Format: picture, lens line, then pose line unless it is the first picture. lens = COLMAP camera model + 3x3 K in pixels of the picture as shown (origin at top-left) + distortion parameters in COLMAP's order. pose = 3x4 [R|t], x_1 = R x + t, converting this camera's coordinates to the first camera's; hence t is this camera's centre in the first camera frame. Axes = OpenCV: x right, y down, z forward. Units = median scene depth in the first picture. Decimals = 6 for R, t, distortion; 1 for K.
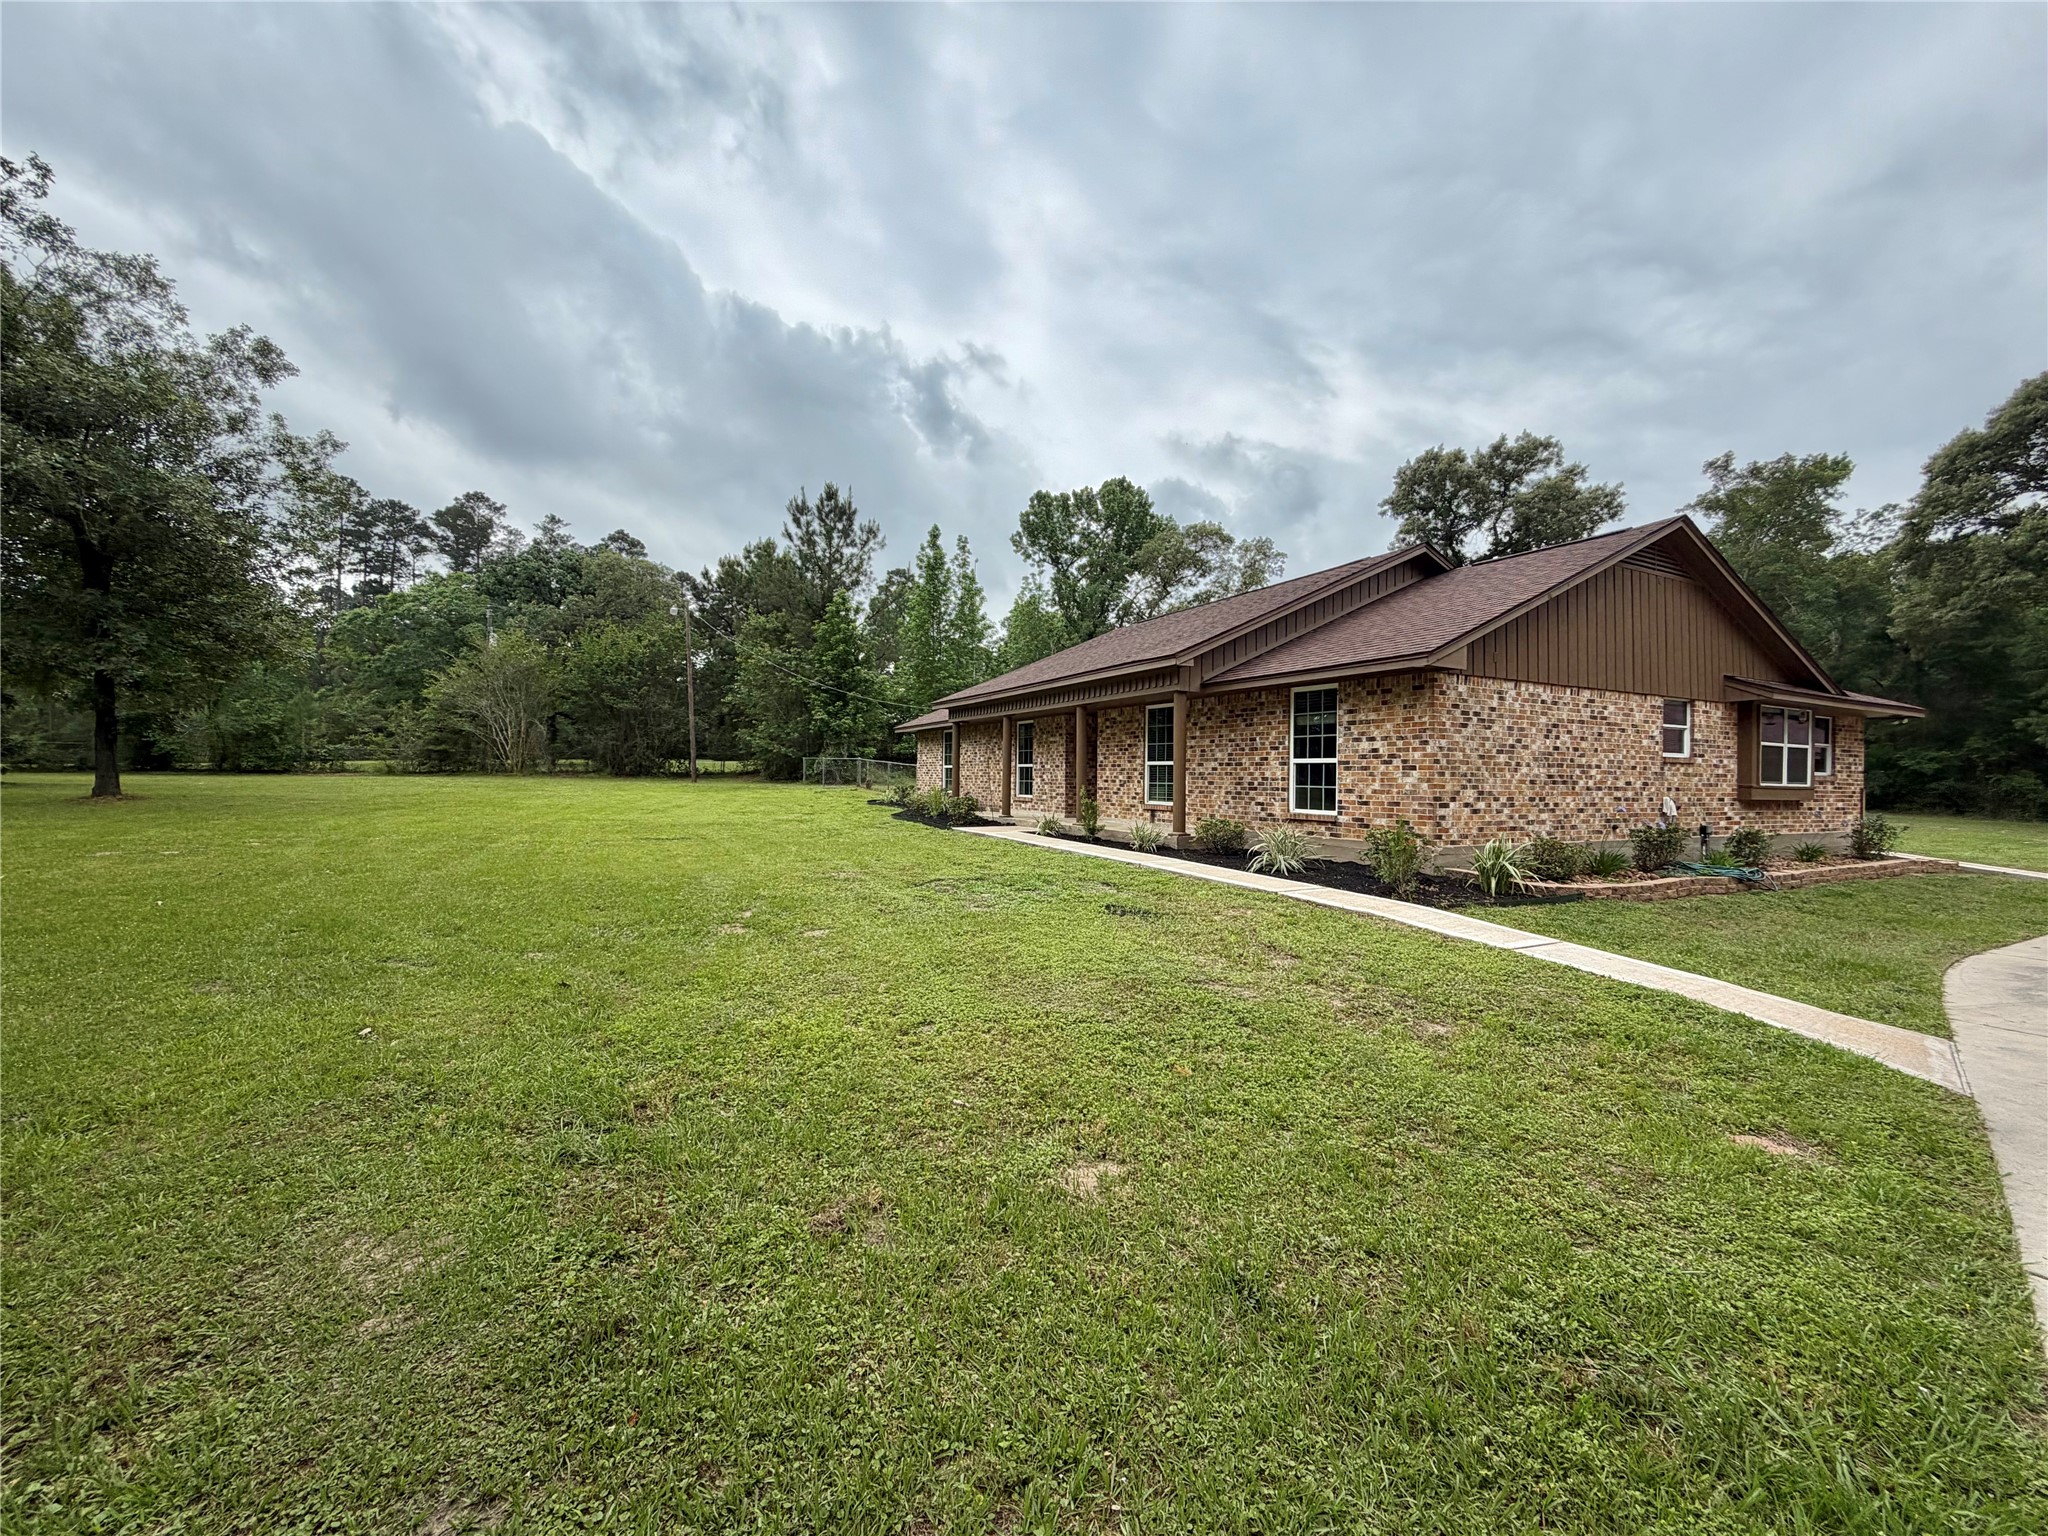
lens RADIAL K [[816.6, 0, 1019.9], [0, 816.6, 768.8], [0, 0, 1]] dist [0.000023, 0.000048]
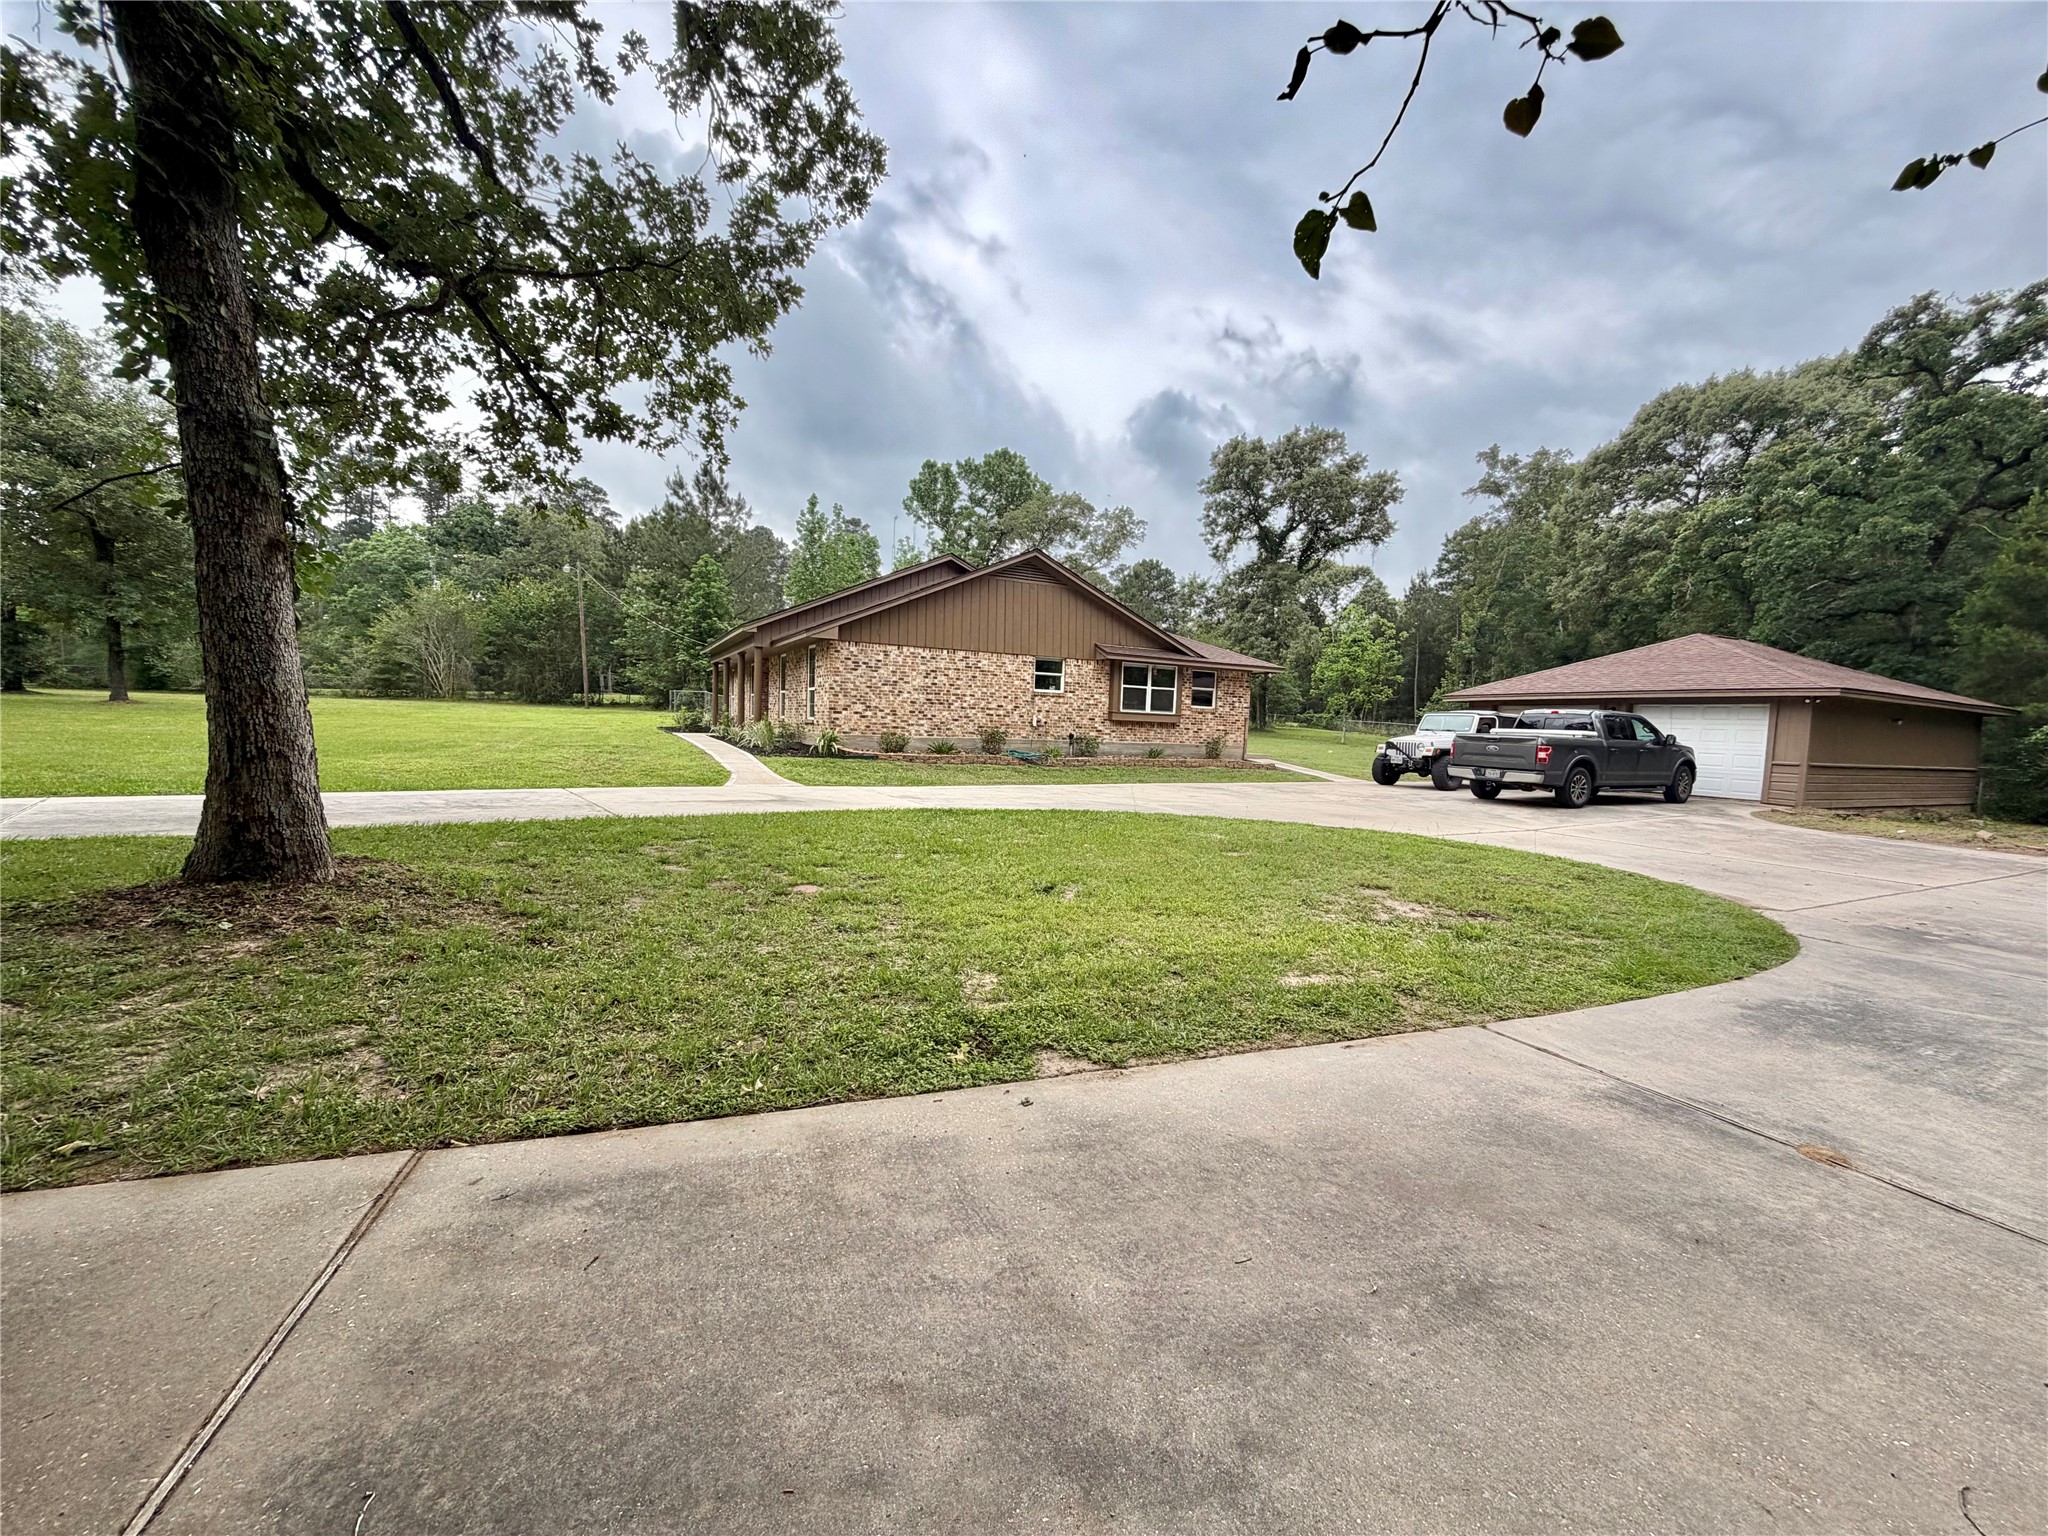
lens RADIAL K [[816.6, 0, 1019.9], [0, 816.6, 768.8], [0, 0, 1]] dist [0.000023, 0.000048]
pose [[0.999754, 0.021877, -0.003592, 0.255529], [-0.021594, 0.997610, 0.065637, 0.011466], [0.005019, -0.065543, 0.997837, -0.233333]]
